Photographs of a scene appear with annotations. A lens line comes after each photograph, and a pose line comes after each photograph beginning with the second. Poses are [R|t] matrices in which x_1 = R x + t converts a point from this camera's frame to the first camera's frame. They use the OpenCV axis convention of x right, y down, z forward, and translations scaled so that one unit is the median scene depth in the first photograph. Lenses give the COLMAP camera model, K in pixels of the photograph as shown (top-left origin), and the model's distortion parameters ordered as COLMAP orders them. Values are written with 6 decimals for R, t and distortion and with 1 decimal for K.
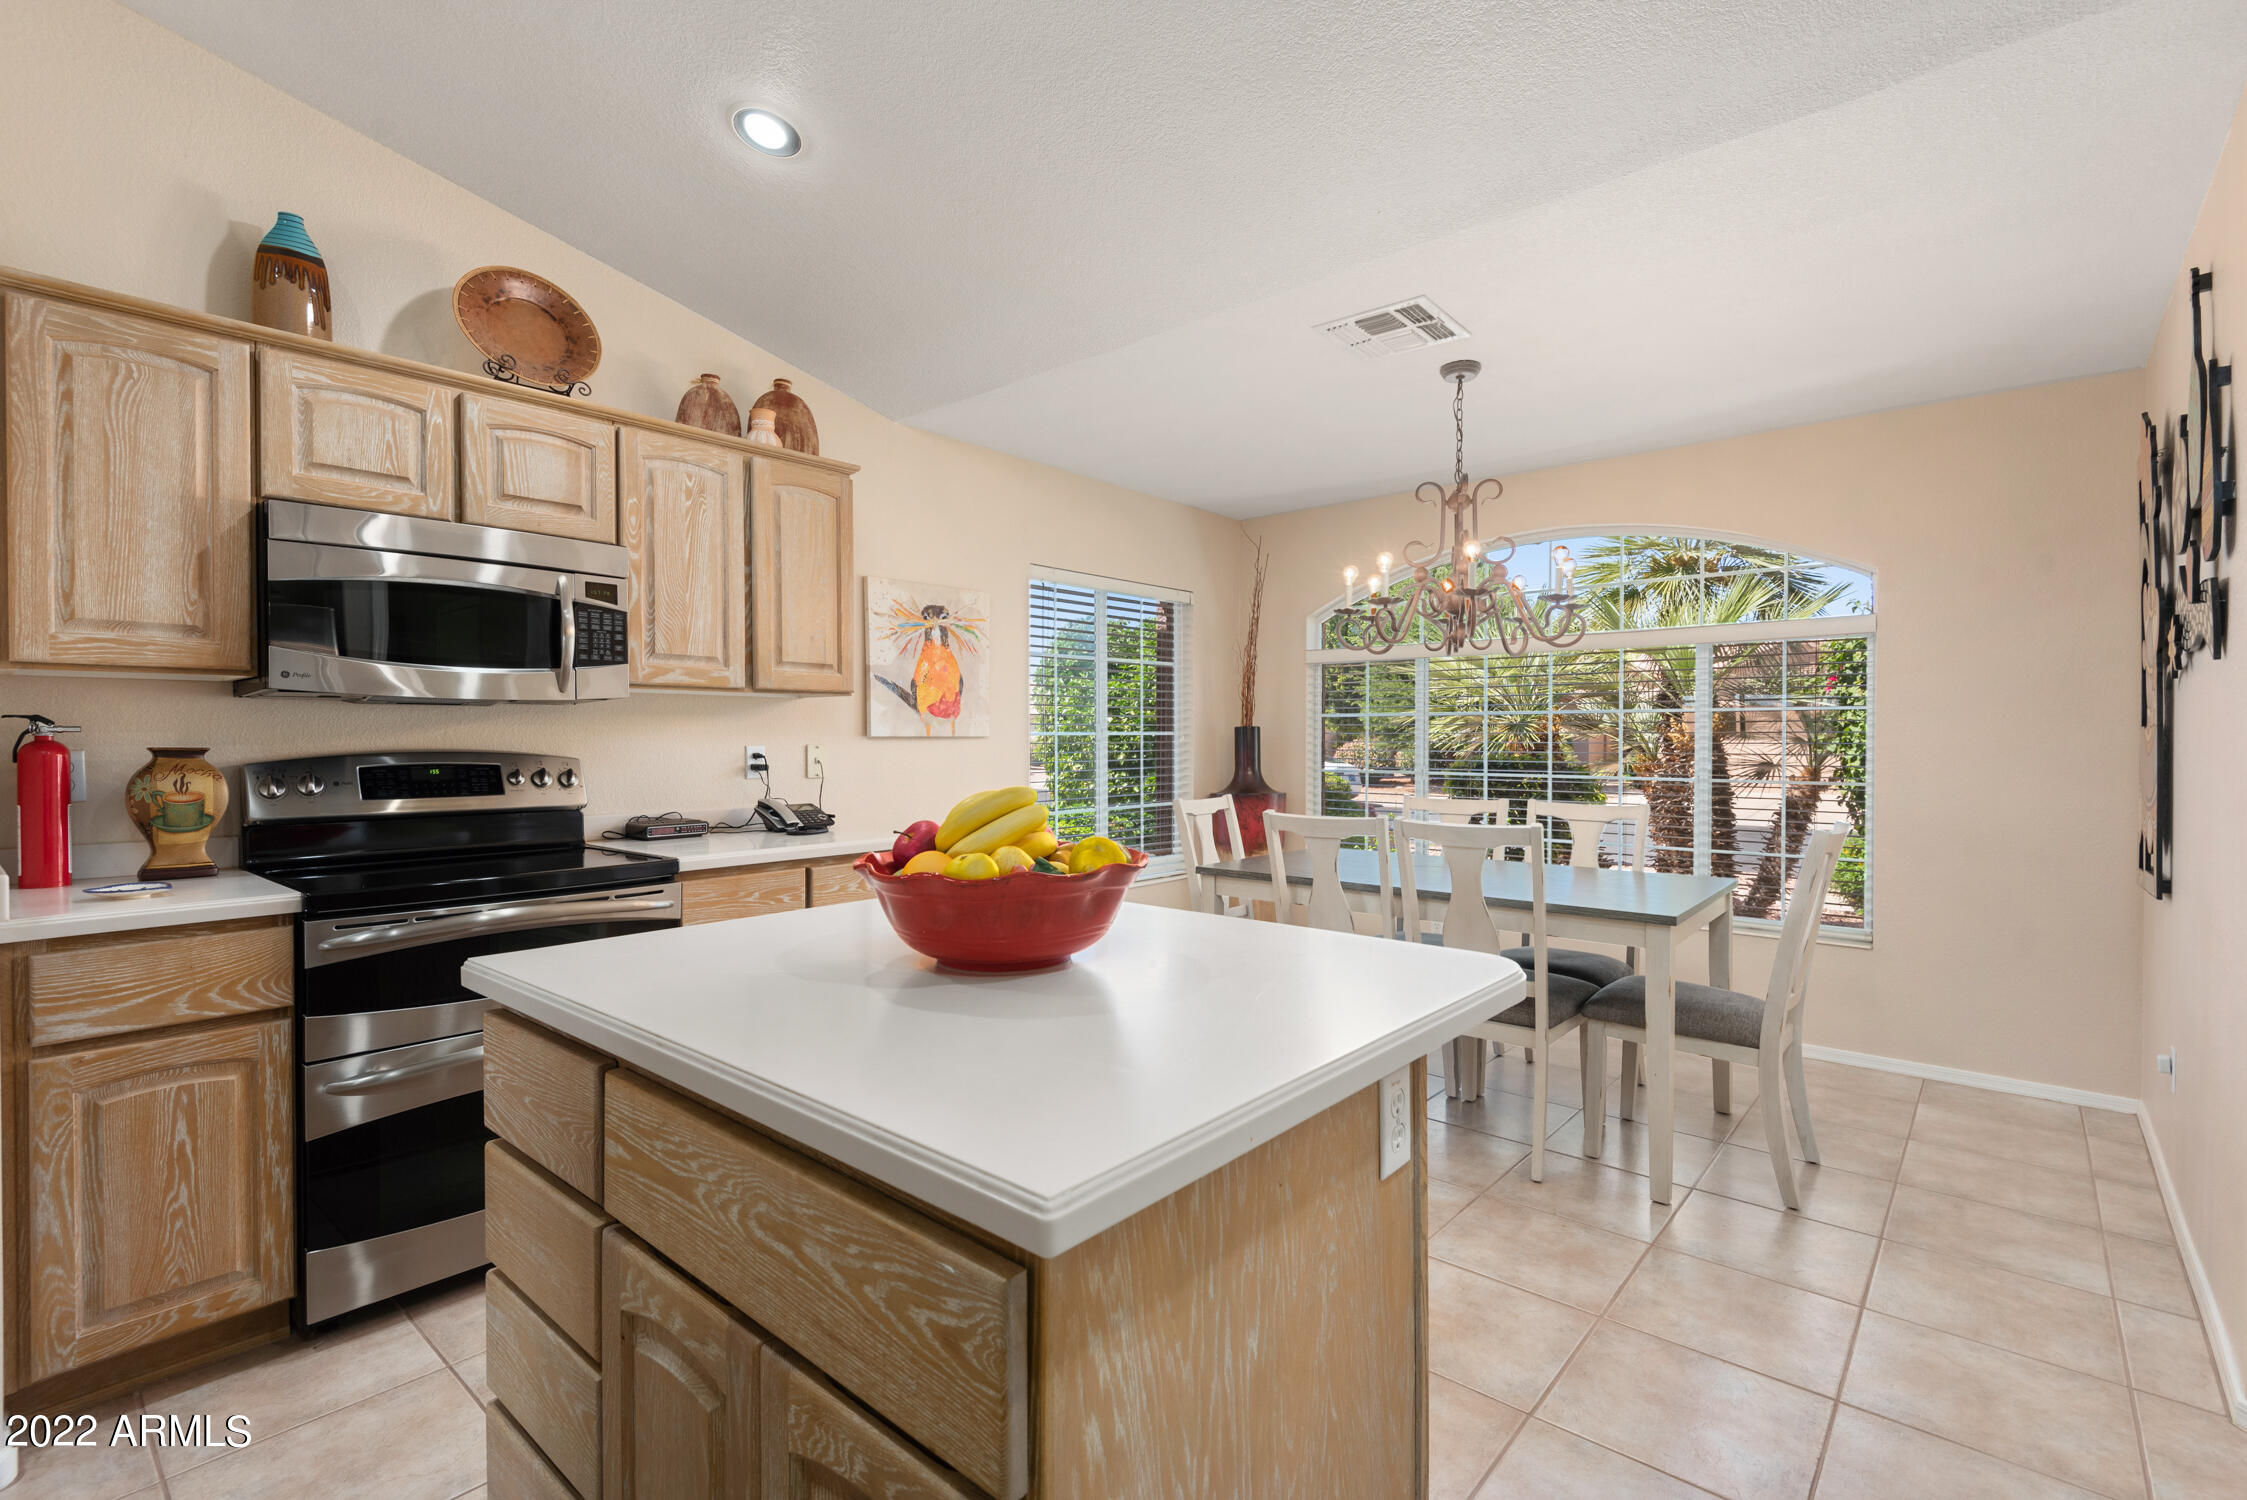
lens RADIAL K [[1023.6, 0, 1123.5], [0, 1023.6, 750.0], [0, 0, 1]] dist [0.034732, -0.024086]
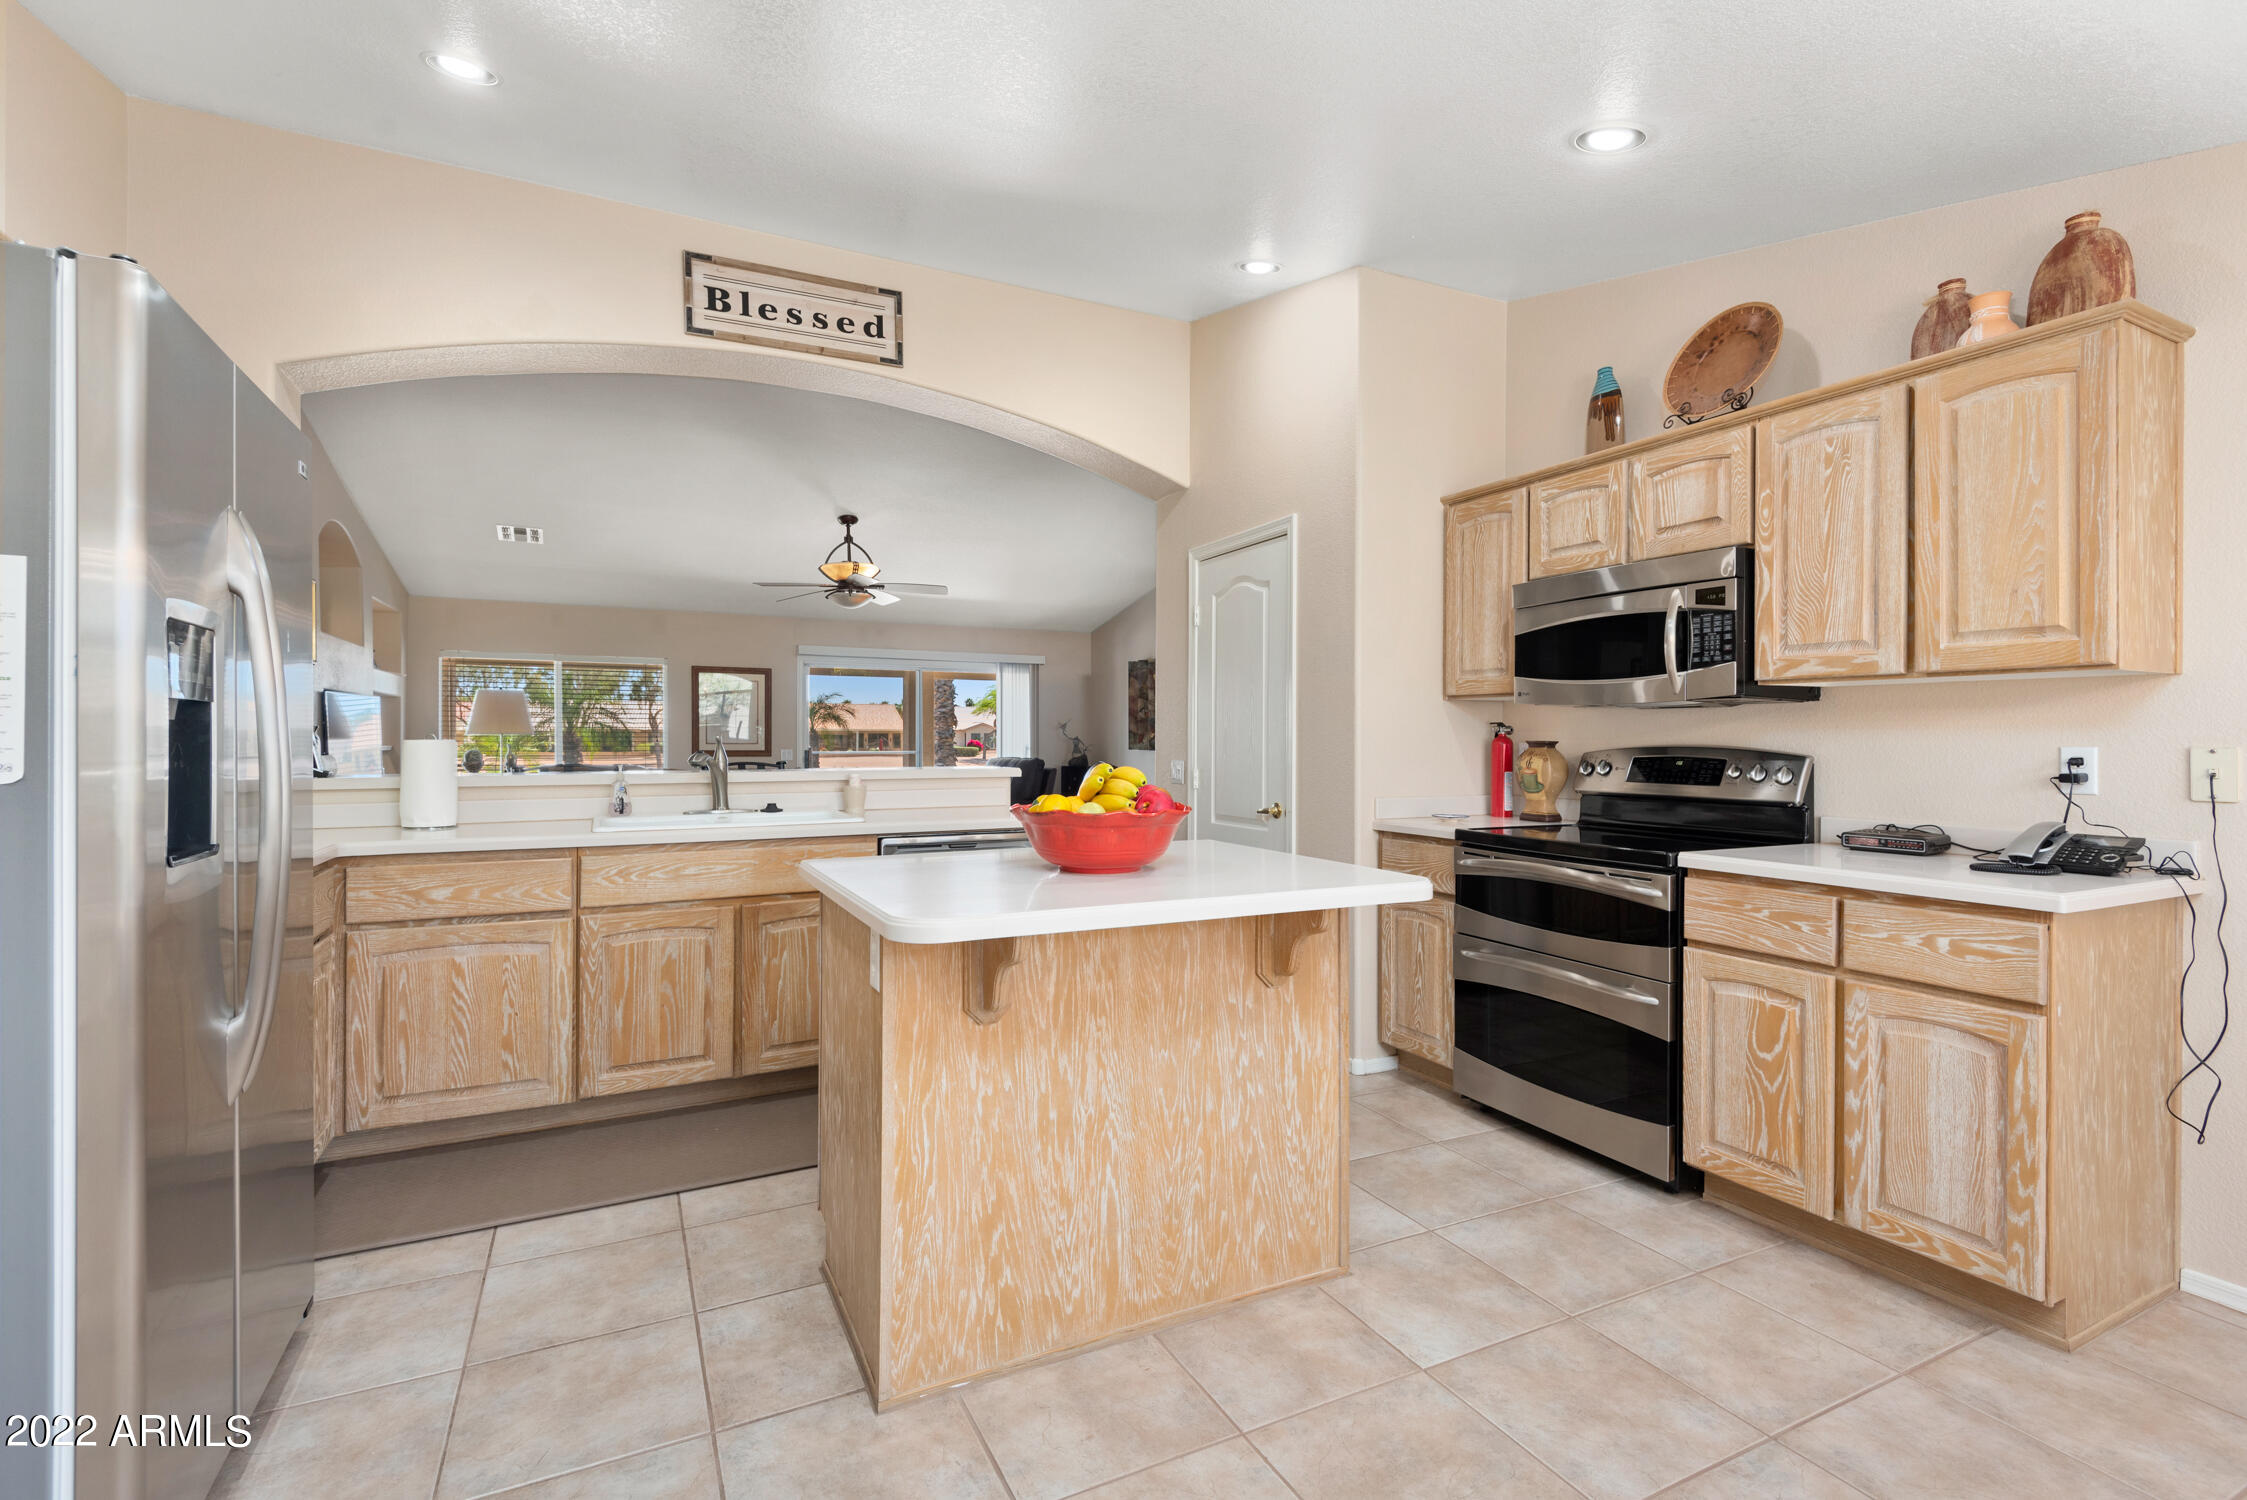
lens RADIAL K [[1023.6, 0, 1123.5], [0, 1023.6, 750.0], [0, 0, 1]] dist [0.034732, -0.024086]
pose [[-0.384208, 0.010706, -0.923185, 0.668216], [-0.016109, 0.999703, 0.018297, -0.005895], [0.923106, 0.021902, -0.383921, 0.821821]]
